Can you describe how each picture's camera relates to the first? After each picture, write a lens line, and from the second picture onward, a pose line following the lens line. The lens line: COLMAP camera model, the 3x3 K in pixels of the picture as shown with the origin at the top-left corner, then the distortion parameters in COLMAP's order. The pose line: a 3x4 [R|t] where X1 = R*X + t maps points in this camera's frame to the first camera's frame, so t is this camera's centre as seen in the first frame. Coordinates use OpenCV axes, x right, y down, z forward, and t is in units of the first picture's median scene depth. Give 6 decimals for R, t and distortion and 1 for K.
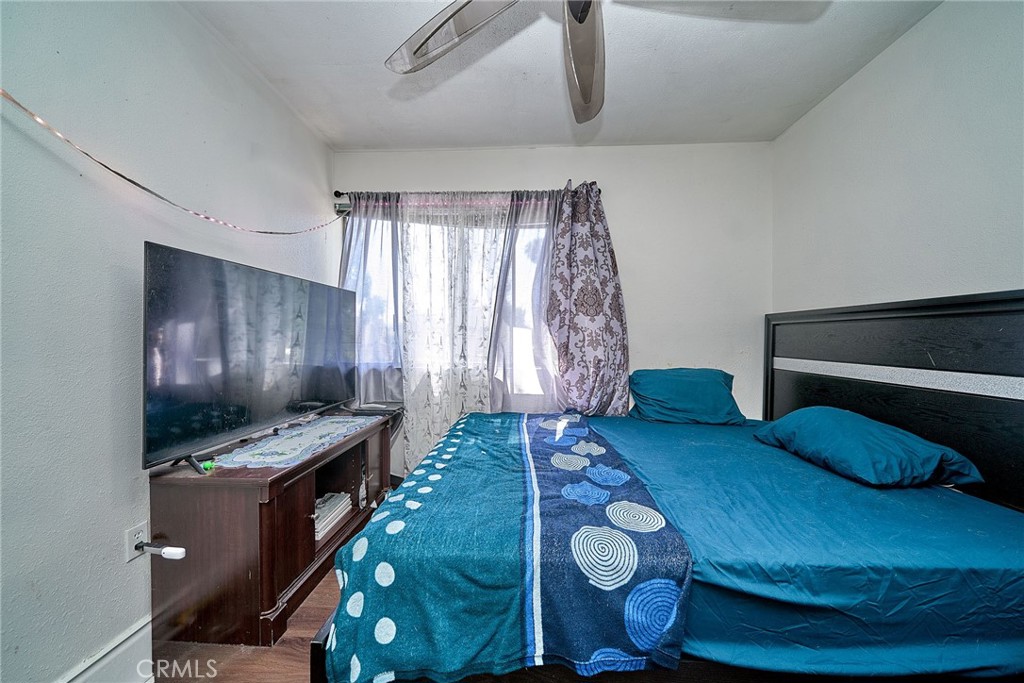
lens RADIAL K [[350.7, 0, 512.0], [0, 350.7, 341.5], [0, 0, 1]] dist [0.001054, -0.002313]
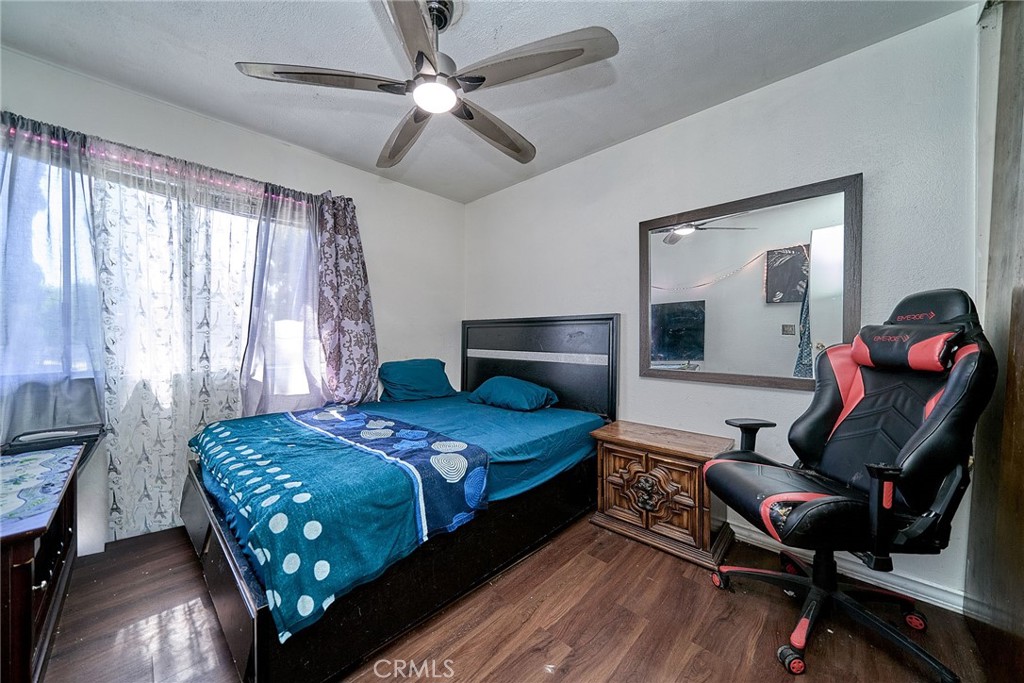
lens RADIAL K [[360.6, 0, 491.6], [0, 360.6, 340.6], [0, 0, 1]] dist [-0.001134, -0.000133]
pose [[0.671260, -0.009092, 0.741166, -0.509918], [0.007485, 0.999957, 0.005487, 0.000699], [-0.741184, 0.001864, 0.671299, -0.180312]]
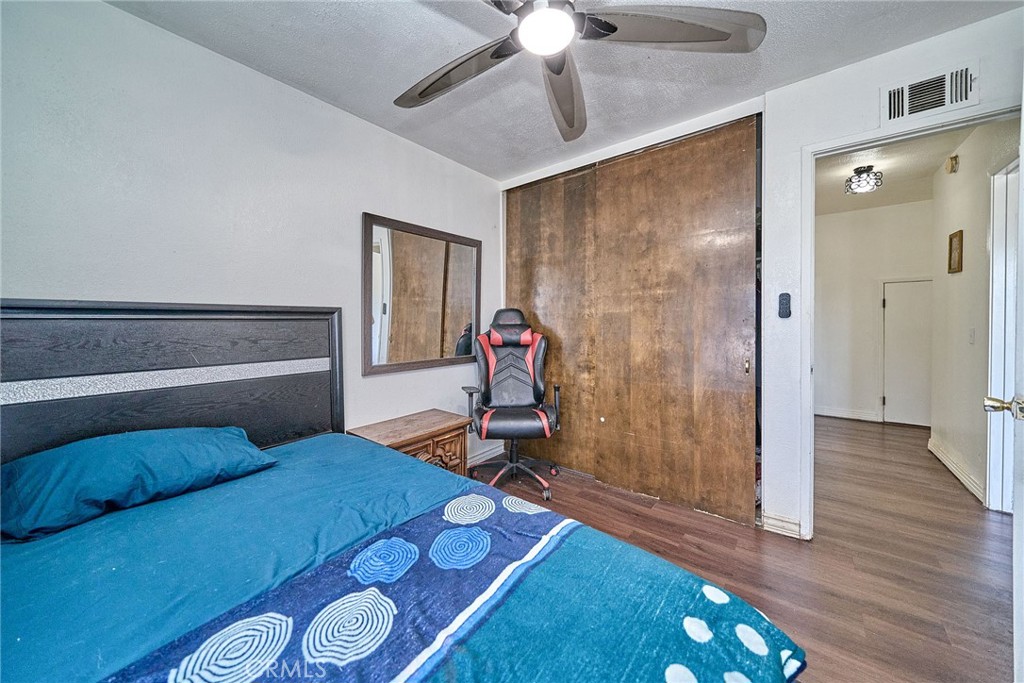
lens RADIAL K [[348.5, 0, 510.8], [0, 348.5, 335.0], [0, 0, 1]] dist [-0.000446, -0.000133]
pose [[-0.798449, -0.001415, 0.602061, -0.250000], [0.024512, 0.999092, 0.034856, -0.034417], [-0.601563, 0.042588, -0.797689, 1.189821]]
